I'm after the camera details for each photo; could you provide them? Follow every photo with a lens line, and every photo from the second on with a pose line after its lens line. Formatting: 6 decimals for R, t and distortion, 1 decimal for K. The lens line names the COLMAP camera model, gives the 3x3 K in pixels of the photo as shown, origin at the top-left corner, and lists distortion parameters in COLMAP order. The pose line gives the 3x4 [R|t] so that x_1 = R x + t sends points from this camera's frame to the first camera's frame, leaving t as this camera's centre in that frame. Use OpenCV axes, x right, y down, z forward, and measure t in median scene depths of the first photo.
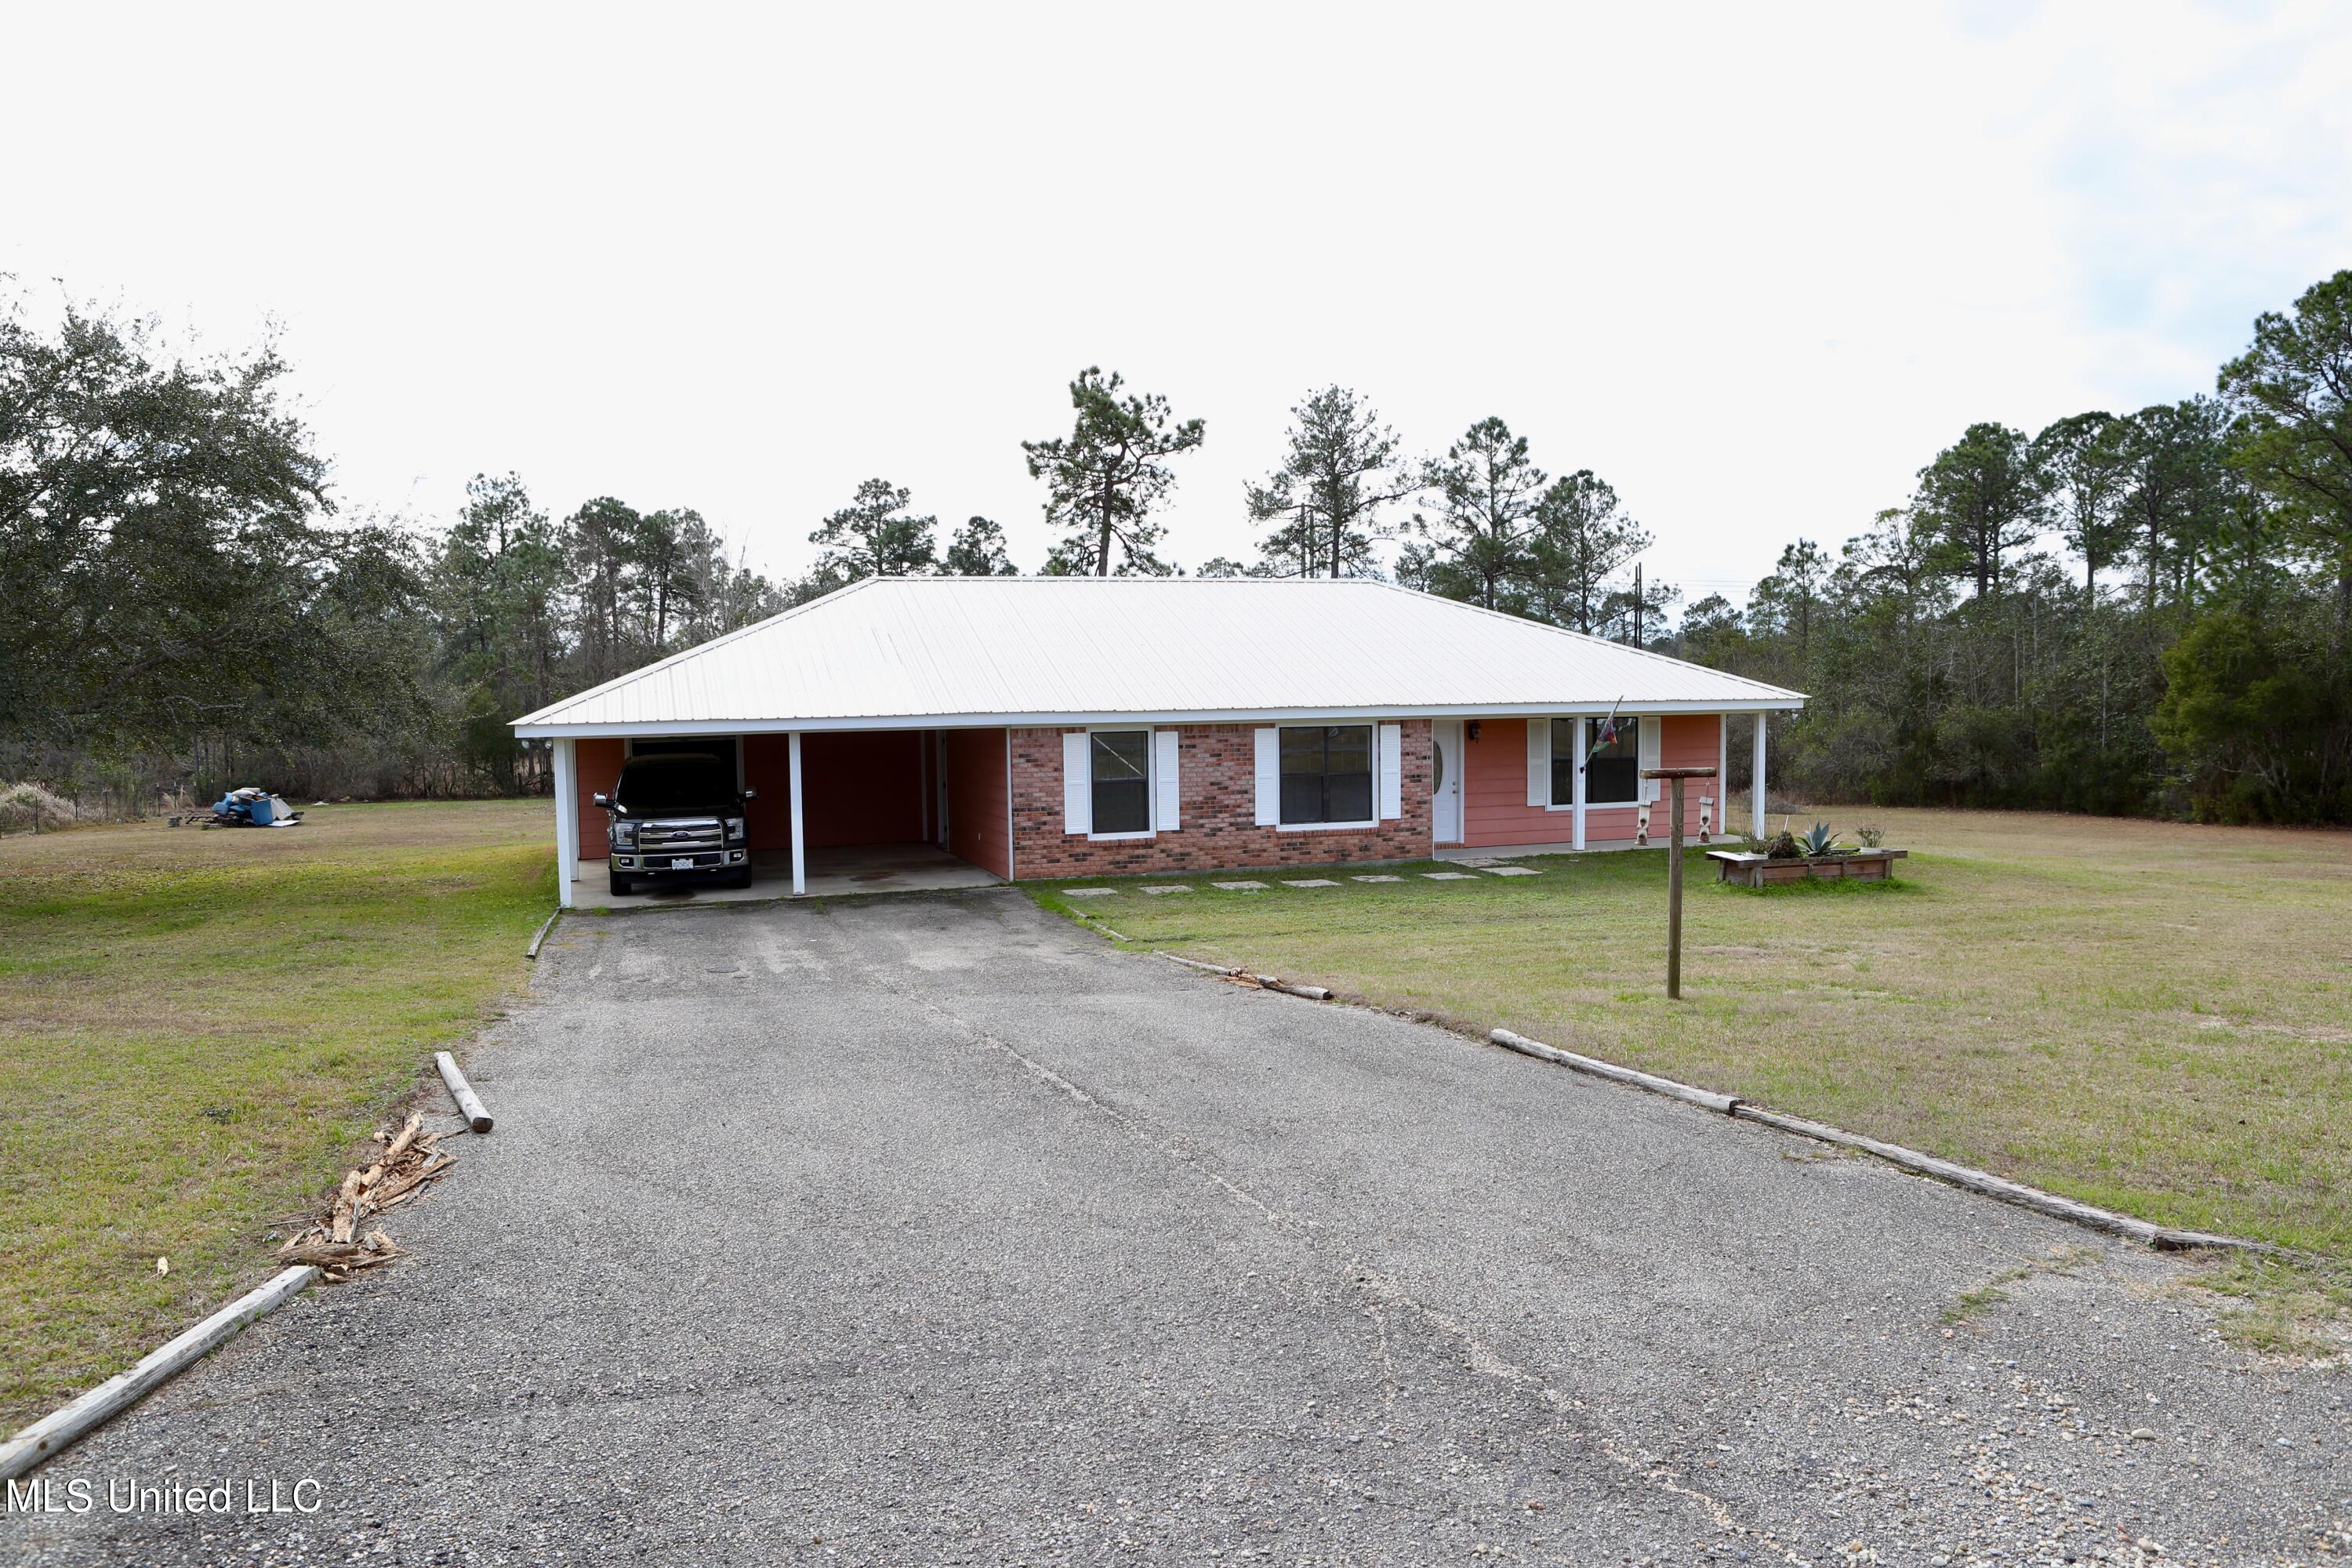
lens RADIAL K [[1612.2, 0, 1169.4], [0, 1612.2, 800.5], [0, 0, 1]] dist [-0.109874, 0.086667]
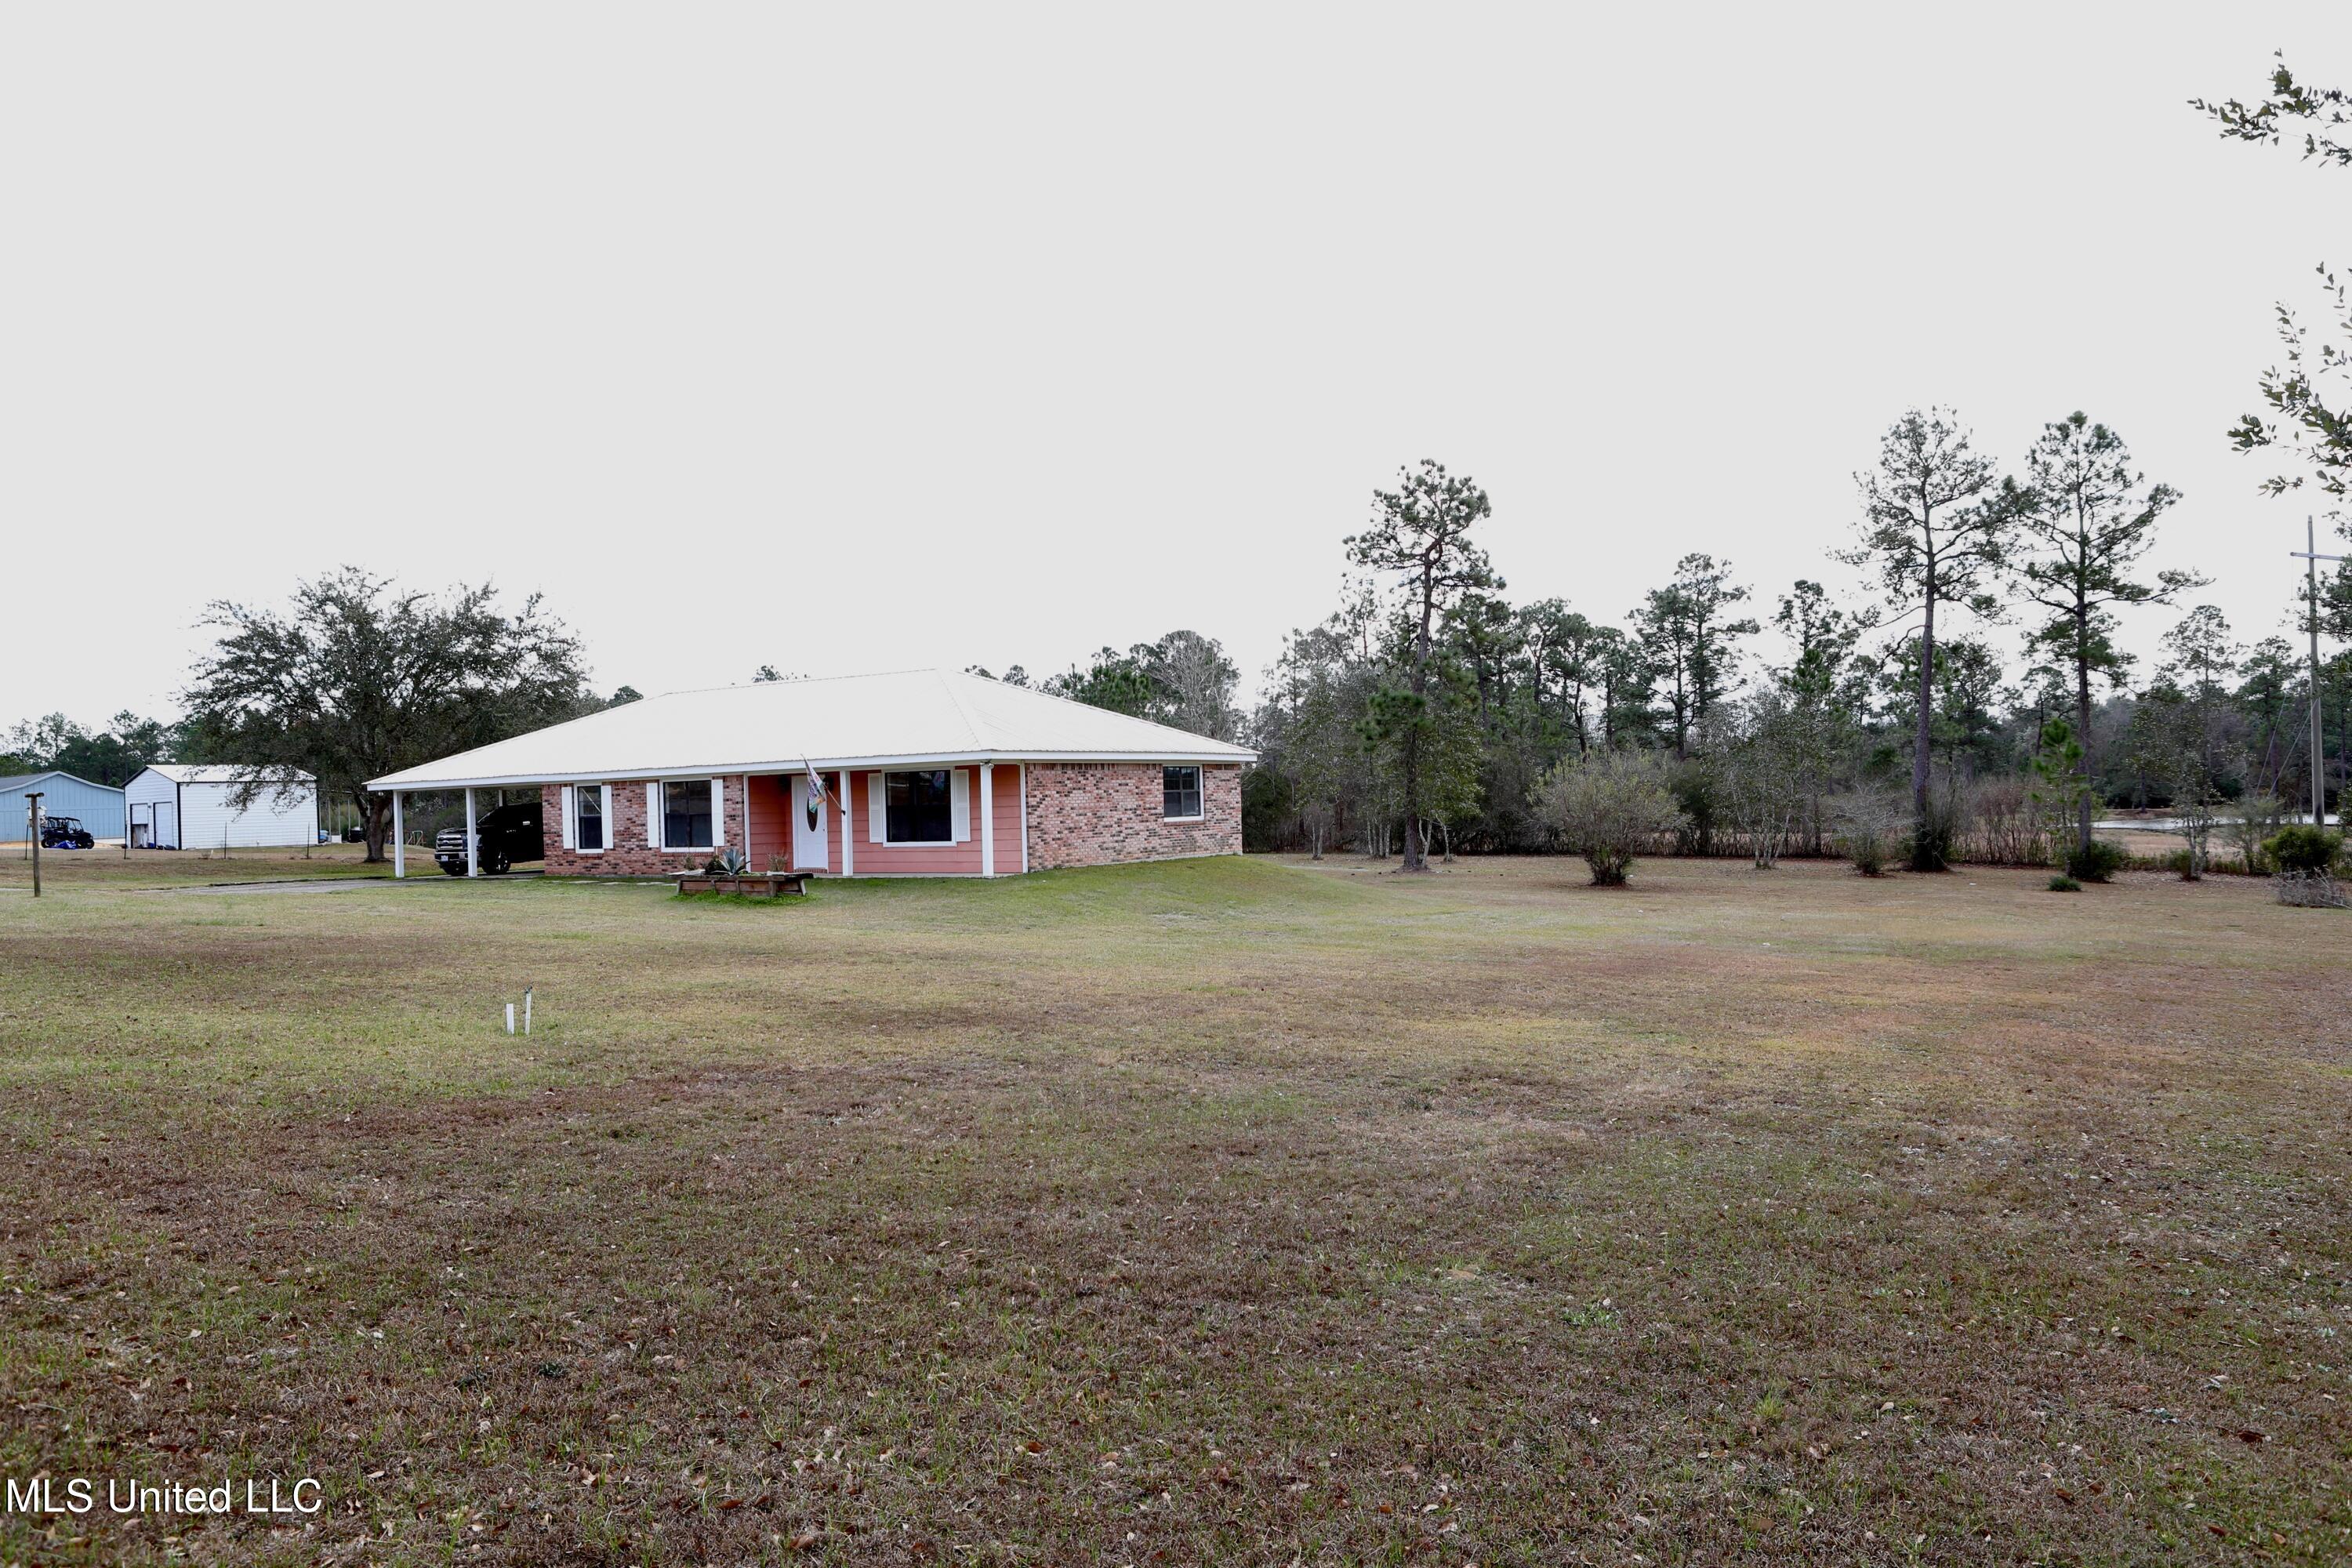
lens RADIAL K [[1612.2, 0, 1169.4], [0, 1612.2, 800.5], [0, 0, 1]] dist [-0.109874, 0.086667]
pose [[0.648279, -0.004203, -0.761392, 1.419176], [-0.033837, 0.998838, -0.034324, 0.006170], [0.760651, 0.048015, 0.647383, 0.380259]]
